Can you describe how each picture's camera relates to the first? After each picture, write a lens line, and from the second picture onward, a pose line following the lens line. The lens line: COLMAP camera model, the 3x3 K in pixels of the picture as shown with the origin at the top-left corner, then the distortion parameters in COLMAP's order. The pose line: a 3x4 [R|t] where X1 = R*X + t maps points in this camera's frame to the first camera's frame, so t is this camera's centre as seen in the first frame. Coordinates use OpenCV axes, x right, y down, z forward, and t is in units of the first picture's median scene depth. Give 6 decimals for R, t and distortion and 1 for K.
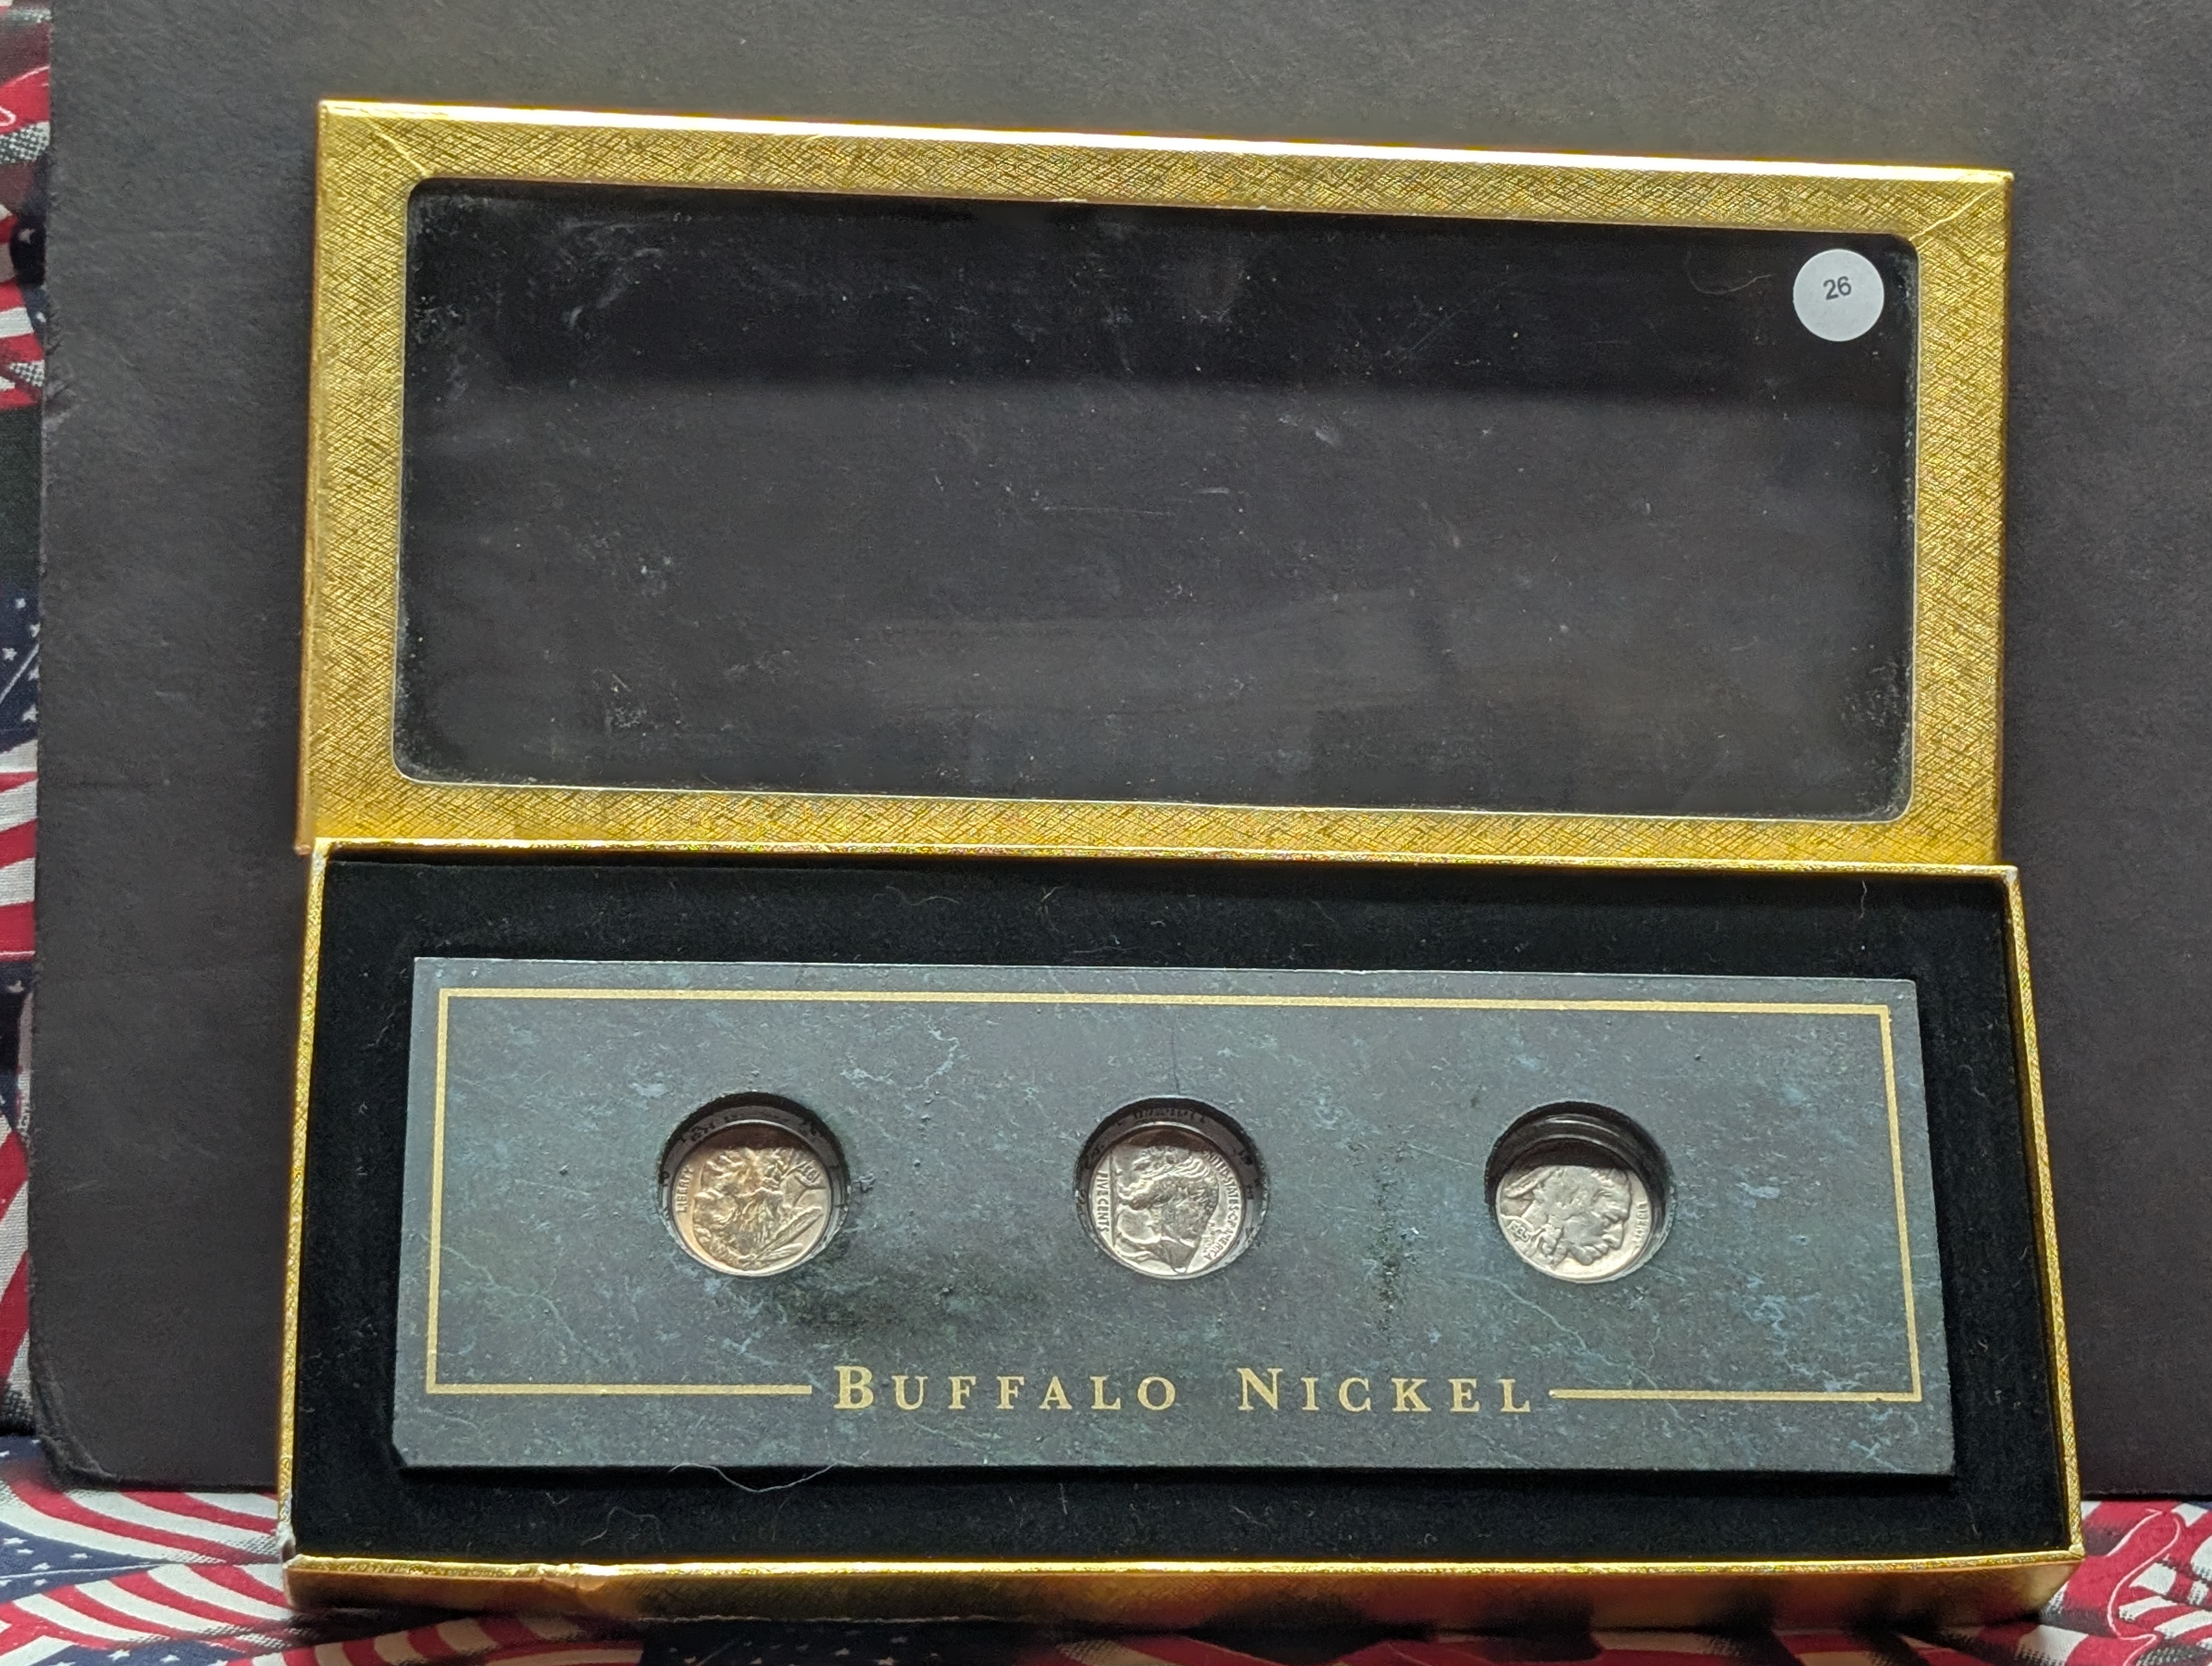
lens RADIAL K [[4903.4, 0, 1106.0], [0, 4903.4, 833.0], [0, 0, 1]] dist [0.039406, 0.086053]
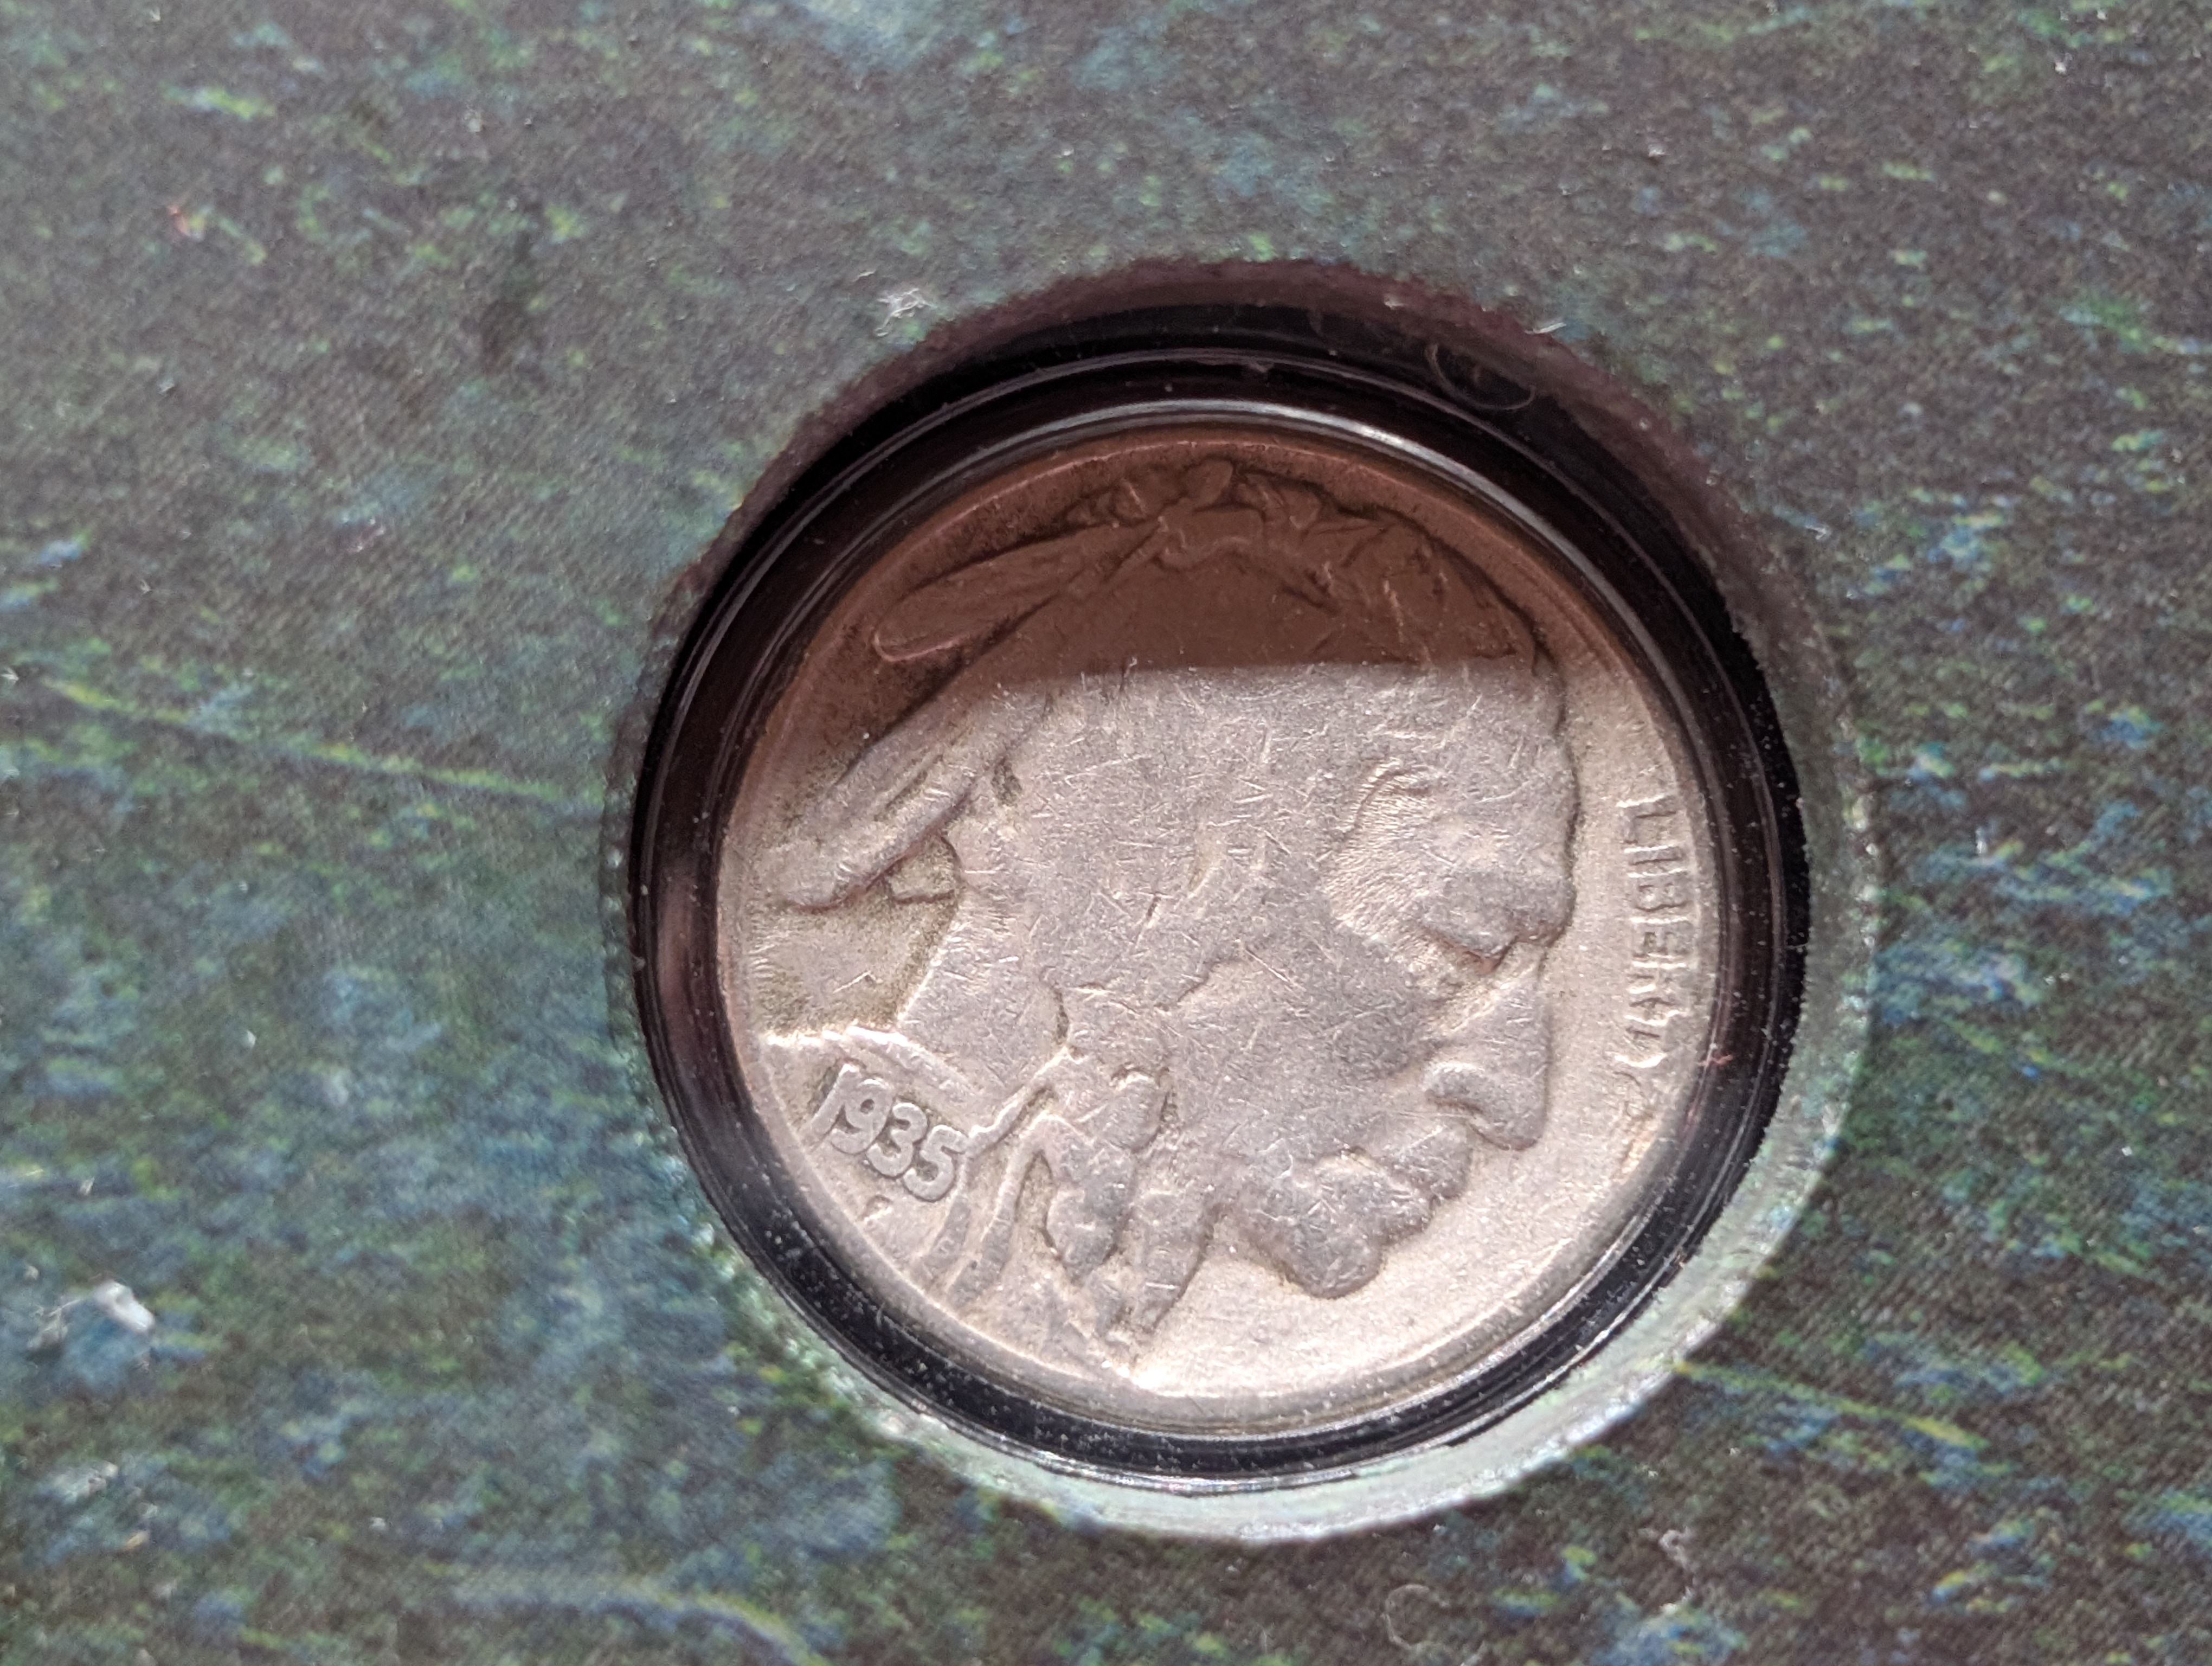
lens RADIAL K [[4903.4, 0, 1106.0], [0, 4903.4, 833.0], [0, 0, 1]] dist [0.039406, 0.086053]
pose [[0.997022, -0.076784, 0.007168, 0.091319], [0.068254, 0.921874, 0.381431, 0.014294], [-0.035895, -0.379806, 0.924370, 0.862113]]
